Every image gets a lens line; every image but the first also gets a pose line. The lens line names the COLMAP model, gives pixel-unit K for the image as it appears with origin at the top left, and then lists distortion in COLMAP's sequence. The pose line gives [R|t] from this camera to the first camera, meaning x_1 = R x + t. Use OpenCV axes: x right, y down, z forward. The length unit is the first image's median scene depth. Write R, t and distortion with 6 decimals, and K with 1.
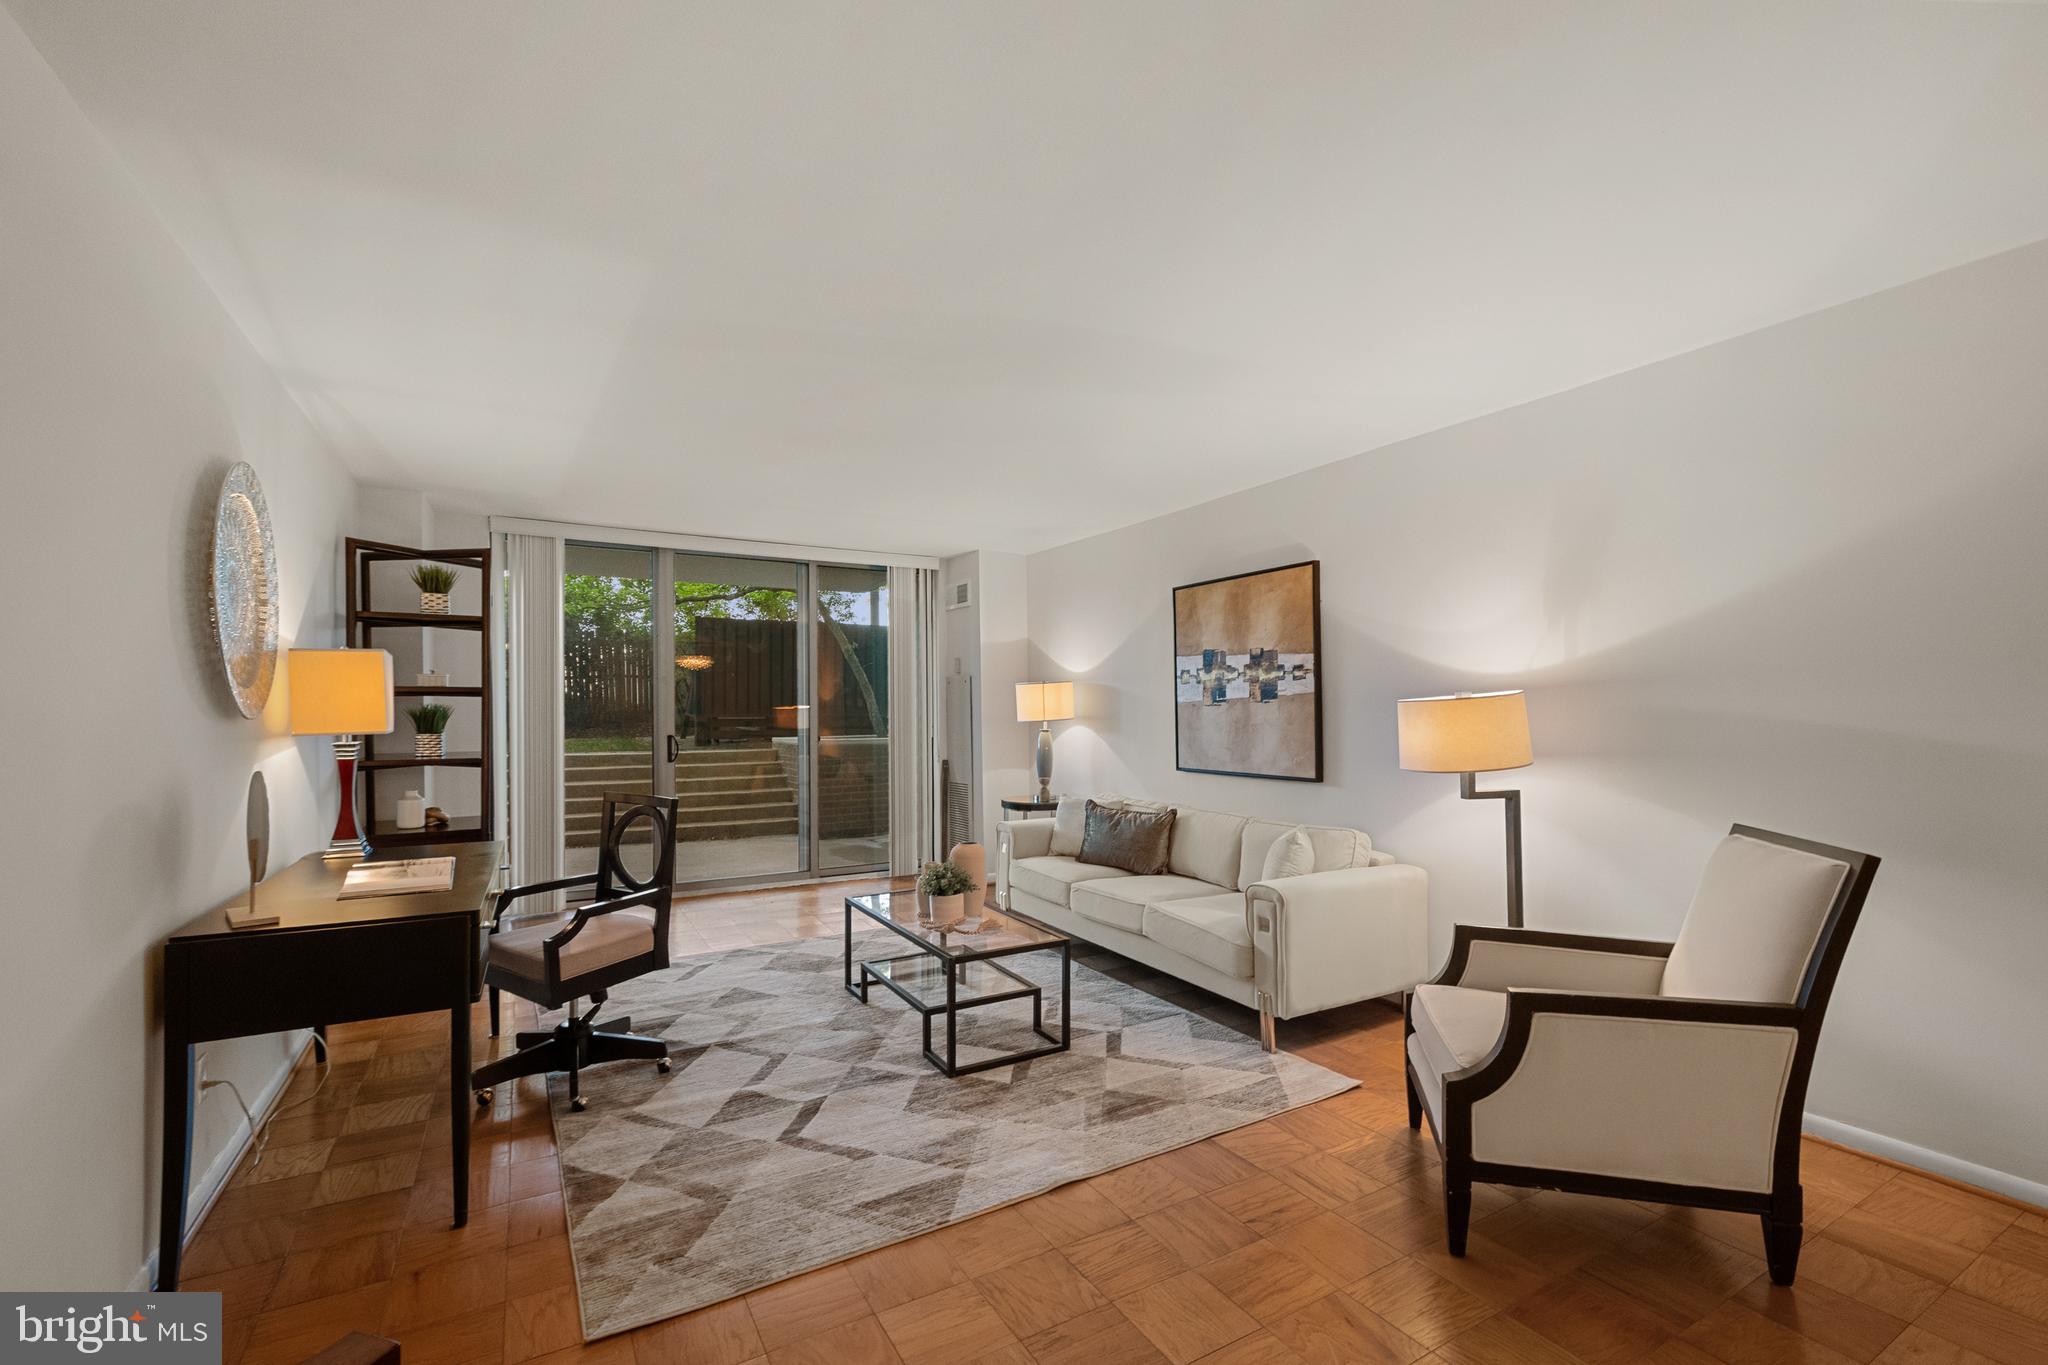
lens RADIAL K [[887.9, 0, 1035.3], [0, 887.9, 698.3], [0, 0, 1]] dist [-0.000992, 0.000443]
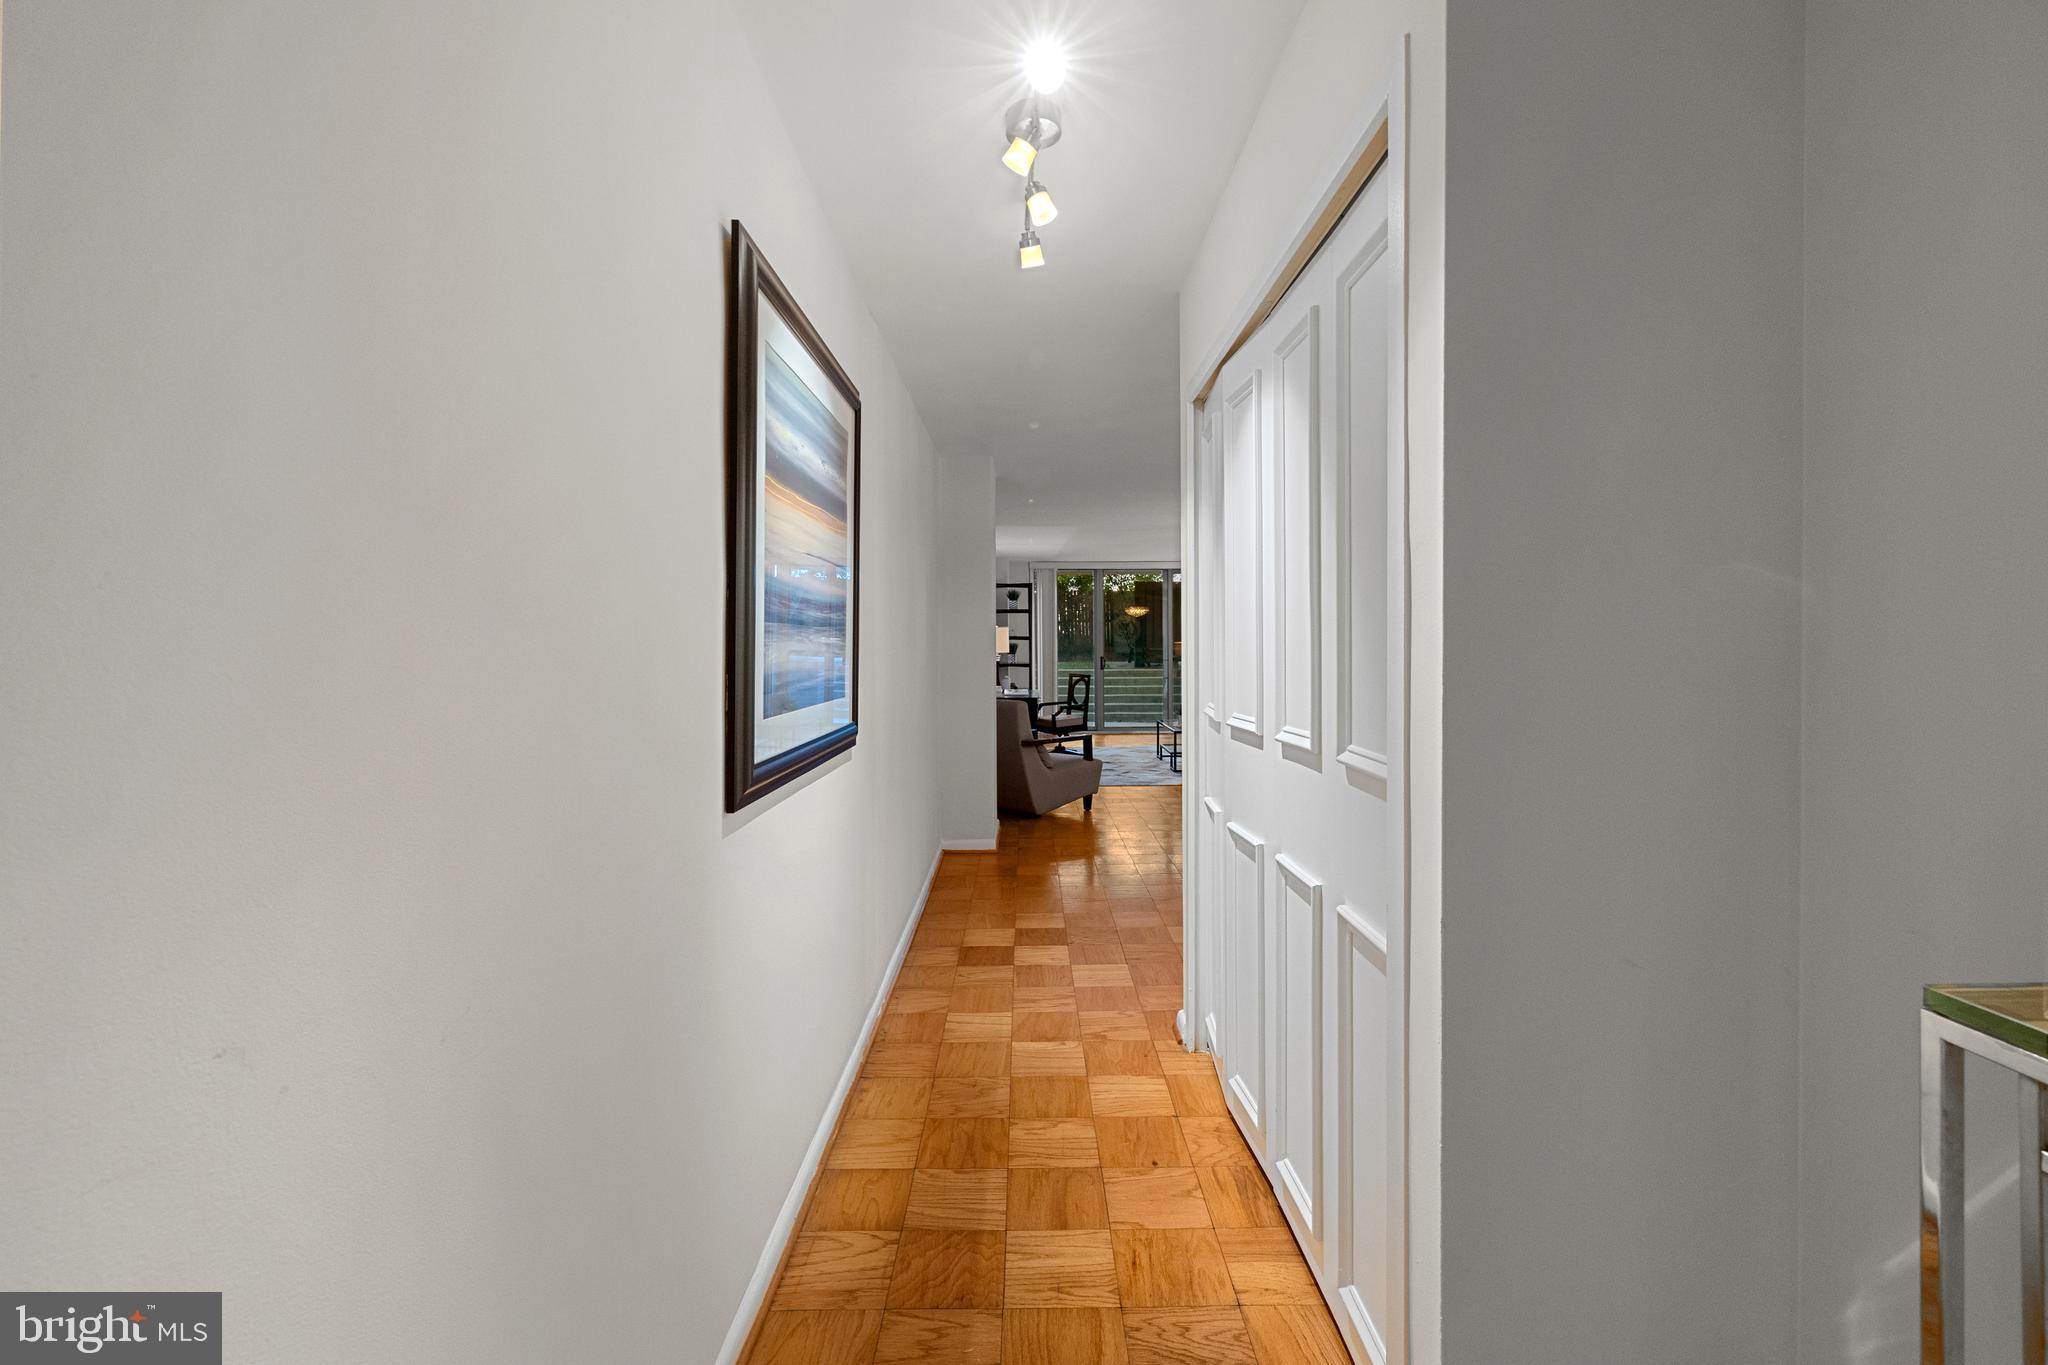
lens RADIAL K [[887.9, 0, 1024.8], [0, 887.9, 667.1], [0, 0, 1]] dist [-0.000992, 0.000443]
pose [[0.863983, 0.013361, -0.503344, 0.602286], [0.007198, 0.999218, 0.038880, -0.021384], [0.503470, -0.037215, 0.863211, -1.118987]]
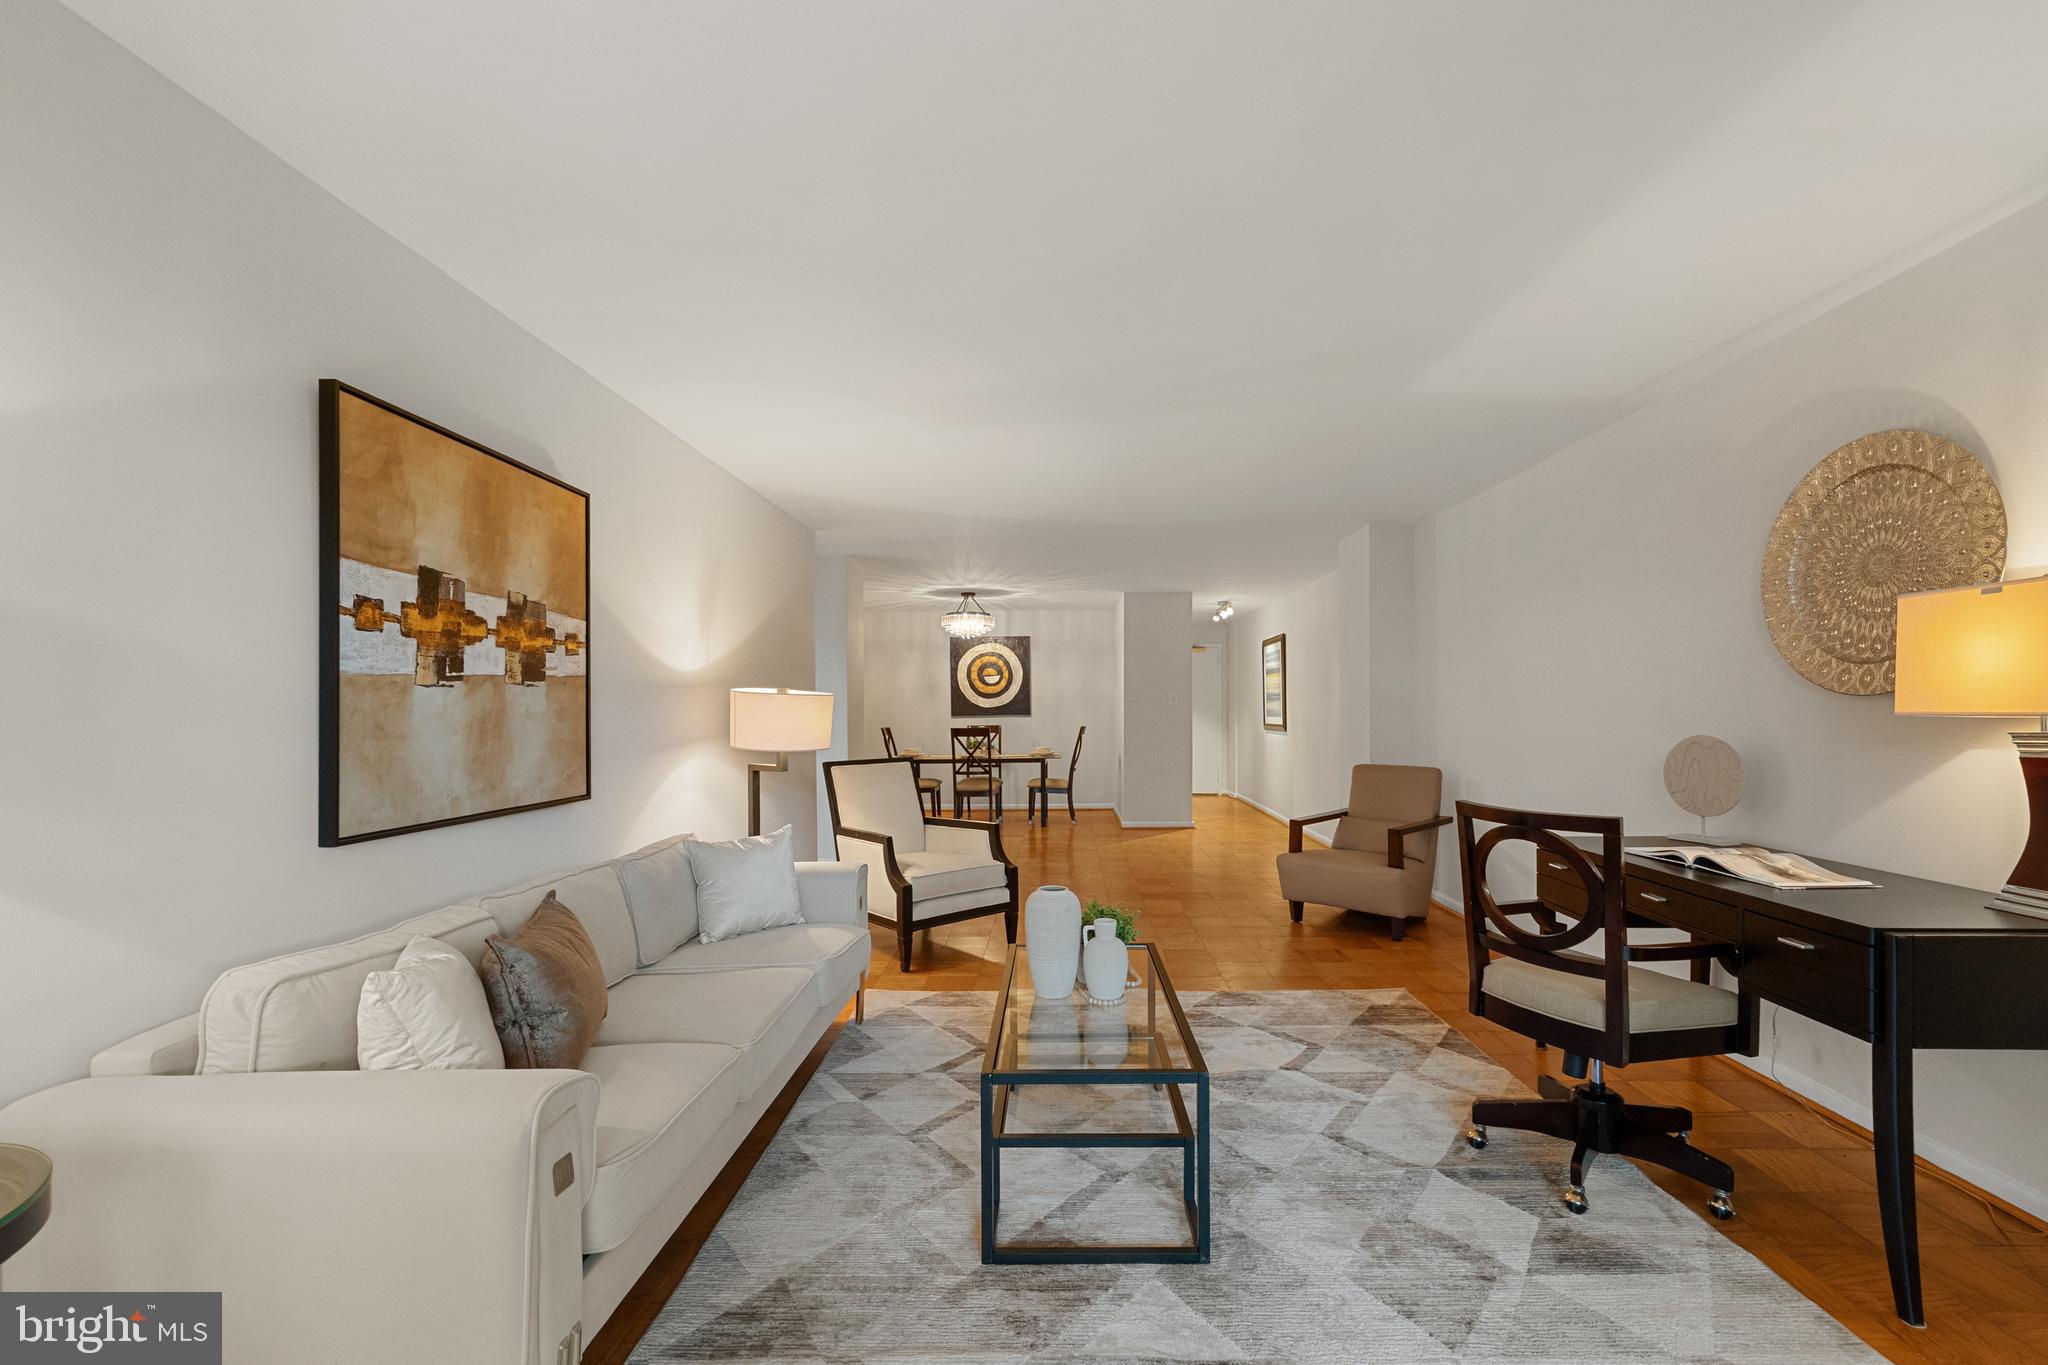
lens RADIAL K [[887.9, 0, 1038.2], [0, 887.9, 694.2], [0, 0, 1]] dist [-0.000992, 0.000443]
pose [[-0.851902, 0.014619, 0.523498, -0.352611], [-0.002490, 0.999486, -0.031963, 0.028933], [-0.523696, -0.028533, -0.851427, 1.324081]]
